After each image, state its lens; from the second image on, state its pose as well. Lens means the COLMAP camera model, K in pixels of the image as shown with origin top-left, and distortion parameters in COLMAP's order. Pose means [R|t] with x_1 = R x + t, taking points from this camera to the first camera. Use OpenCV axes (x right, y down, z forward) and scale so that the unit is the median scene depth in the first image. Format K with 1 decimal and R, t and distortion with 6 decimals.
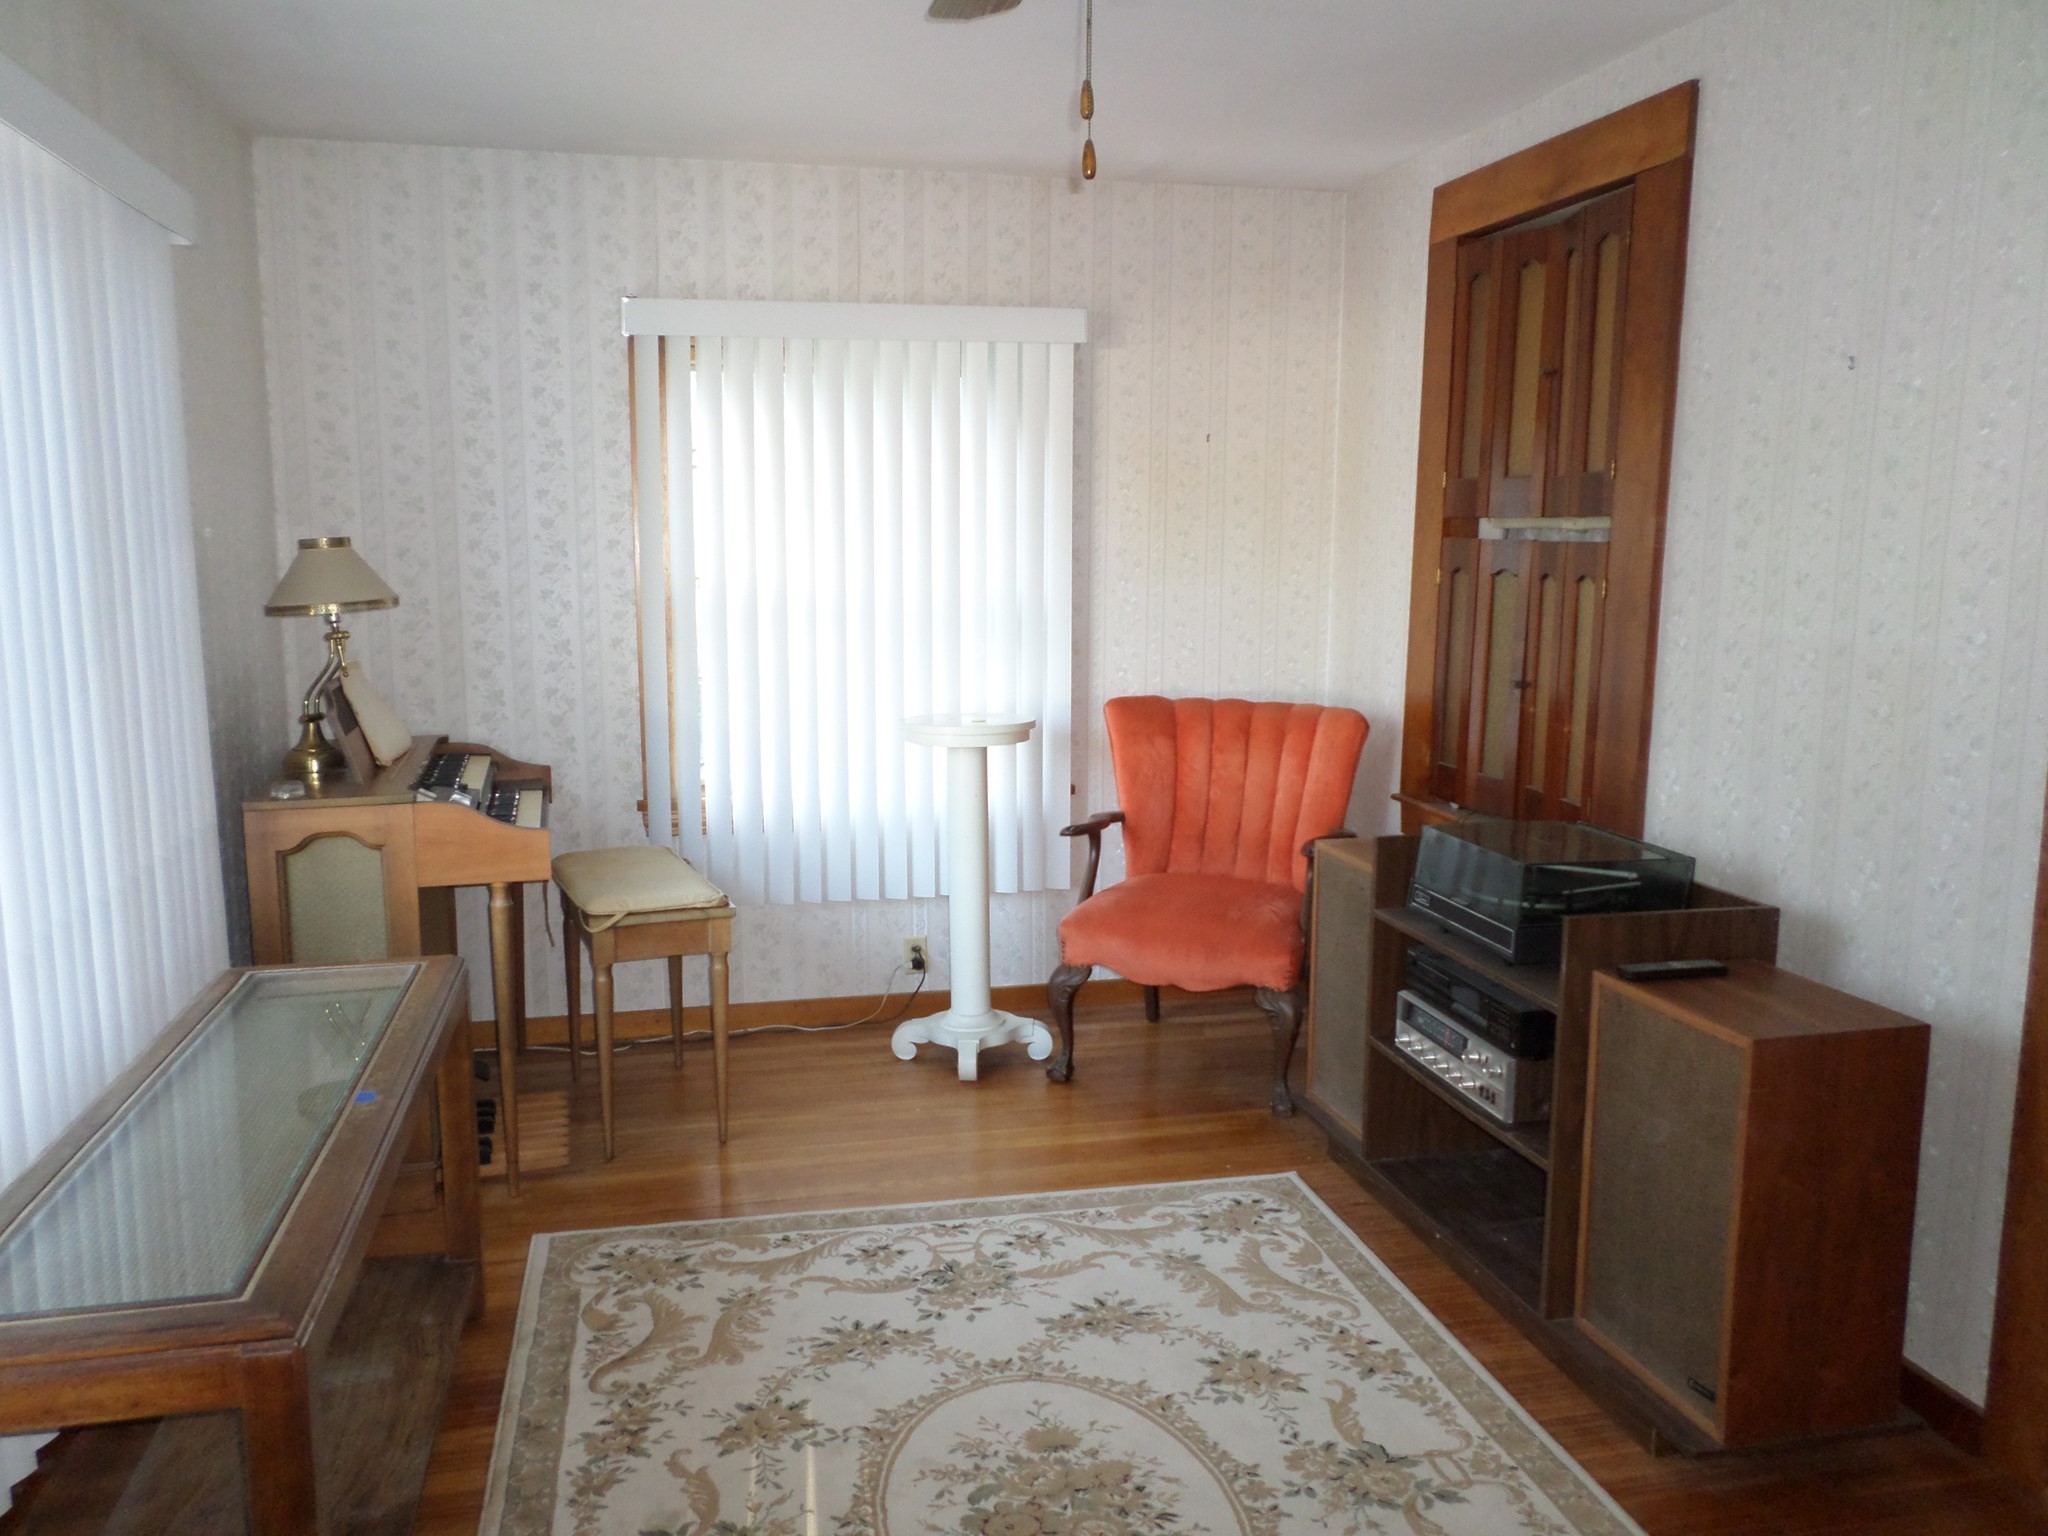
lens RADIAL K [[1565.2, 0, 1027.6], [0, 1565.2, 759.3], [0, 0, 1]] dist [-0.000354, 0.002097]
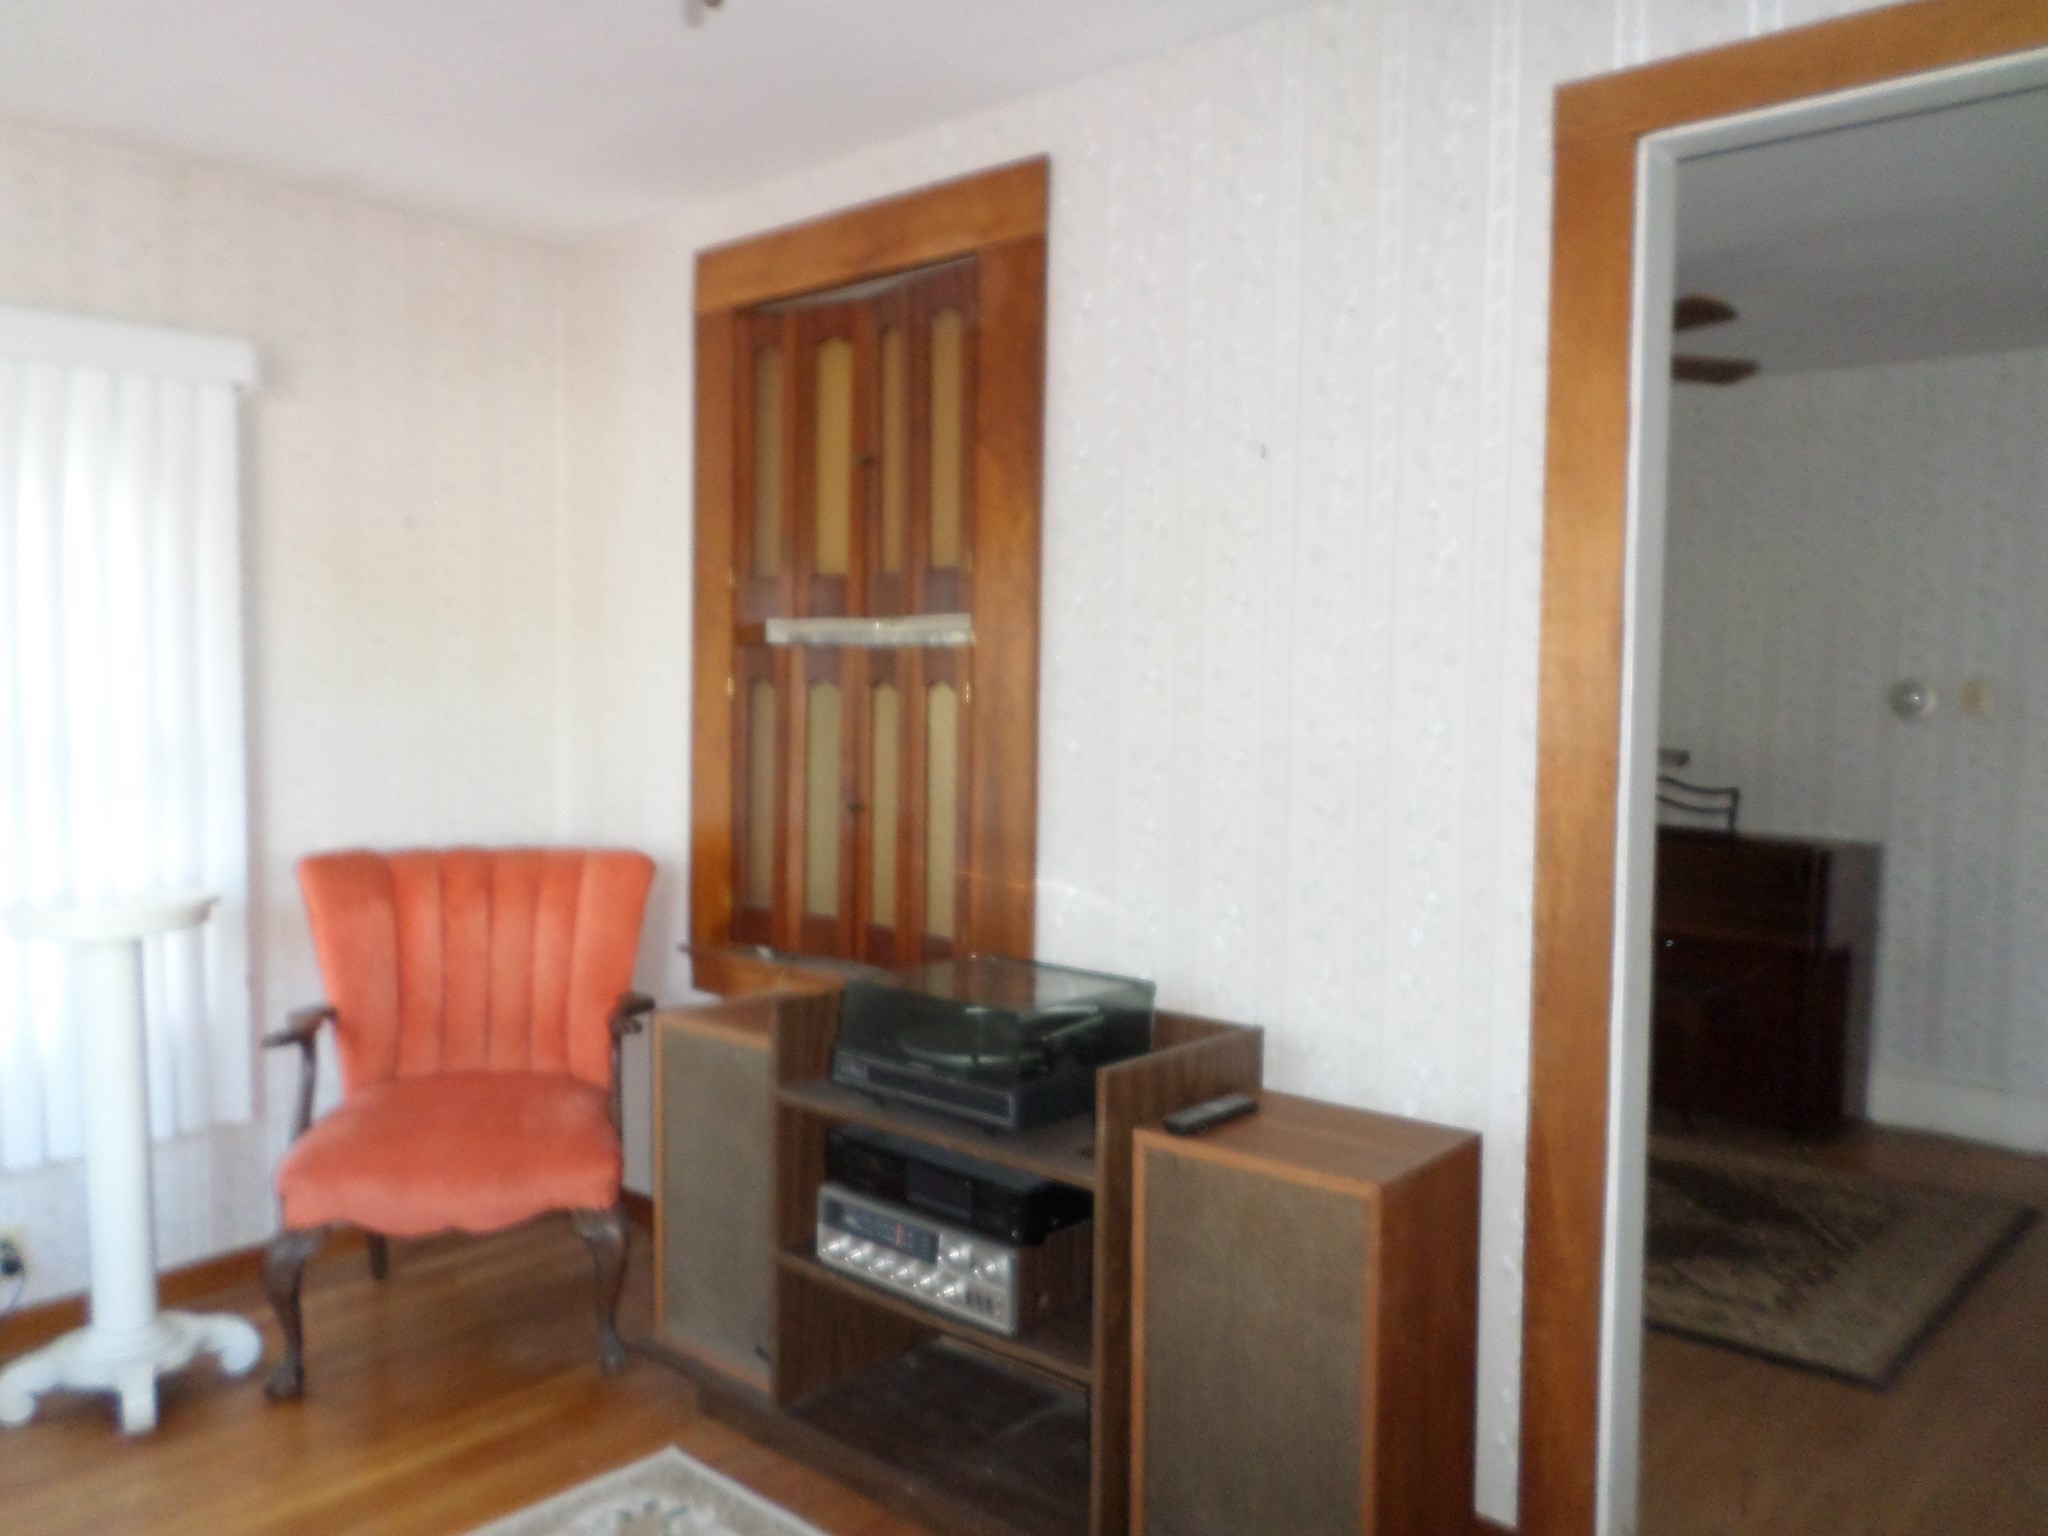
lens RADIAL K [[1565.2, 0, 1006.8], [0, 1565.2, 760.5], [0, 0, 1]] dist [-0.000354, 0.002097]
pose [[0.820712, -0.033143, 0.570379, -0.133026], [0.083264, 0.994596, -0.062015, -0.013258], [-0.565242, 0.098389, 0.819037, 0.256488]]
